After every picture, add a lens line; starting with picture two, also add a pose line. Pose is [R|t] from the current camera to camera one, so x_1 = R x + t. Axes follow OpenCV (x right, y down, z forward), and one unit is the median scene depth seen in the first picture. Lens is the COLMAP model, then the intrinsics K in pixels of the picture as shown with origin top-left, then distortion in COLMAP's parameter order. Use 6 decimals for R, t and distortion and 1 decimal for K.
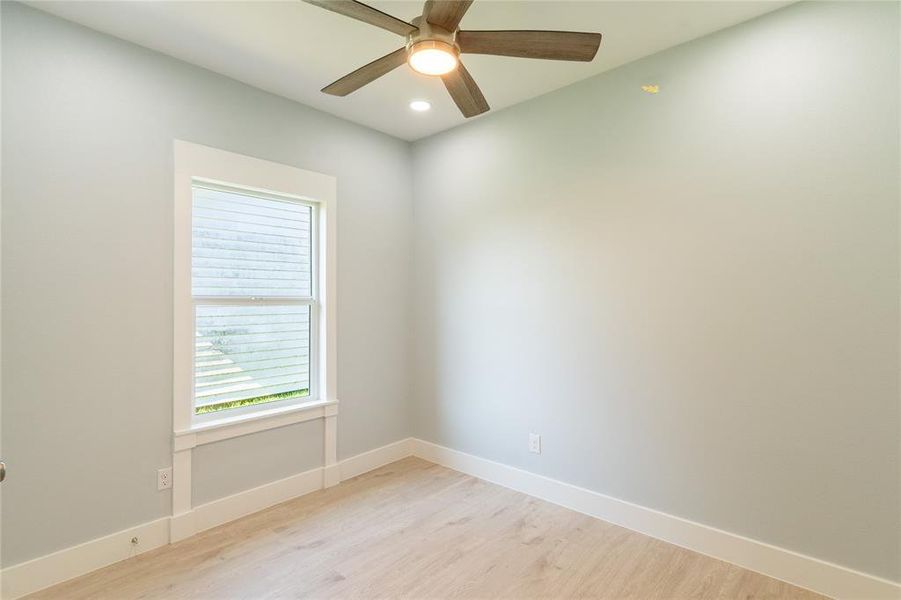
lens RADIAL K [[442.6, 0, 456.6], [0, 442.6, 297.3], [0, 0, 1]] dist [0.001968, 0.000198]
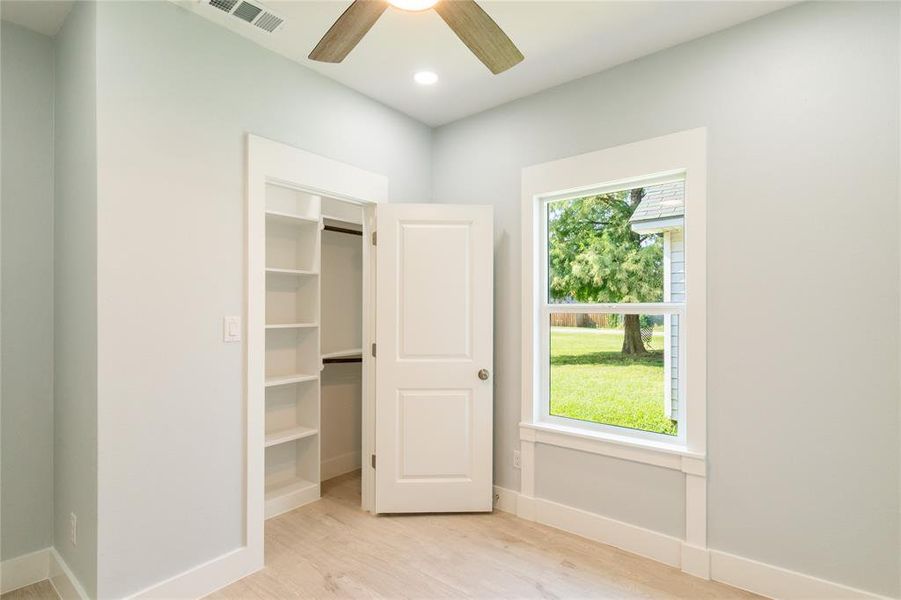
lens RADIAL K [[451.1, 0, 447.2], [0, 451.1, 303.0], [0, 0, 1]] dist [0.000895, 0.000500]
pose [[0.034802, -0.009929, -0.999345, 0.511153], [0.014836, 0.999846, -0.009418, 0.000114], [0.999284, -0.014498, 0.034943, 0.731125]]
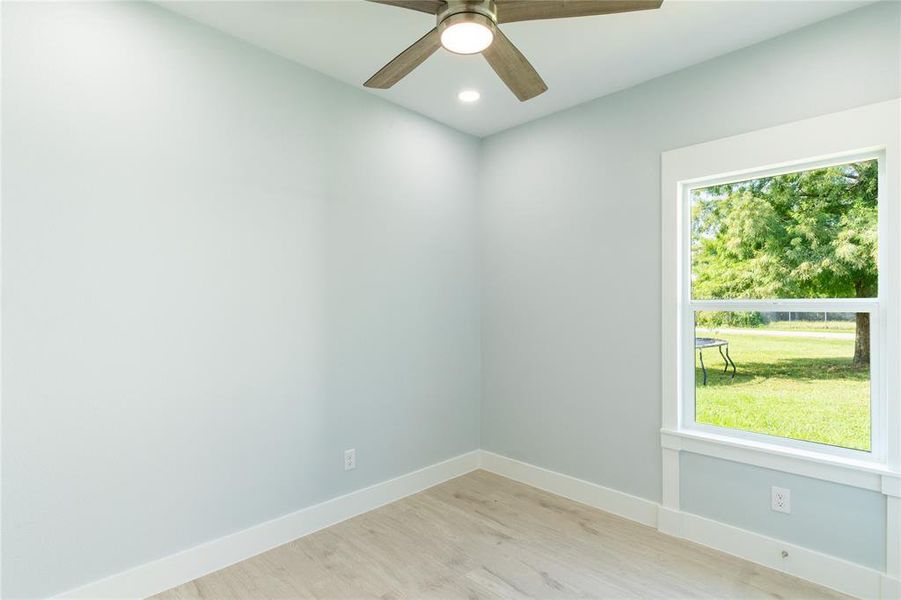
lens RADIAL K [[400.7, 0, 450.5], [0, 400.7, 300.0], [0, 0, 1]] dist [-0.028201, -0.000061]
pose [[-0.038872, -0.005804, -0.999227, 0.322691], [0.008983, 0.999941, -0.006158, -0.003669], [0.999204, -0.009216, -0.038818, 0.506917]]
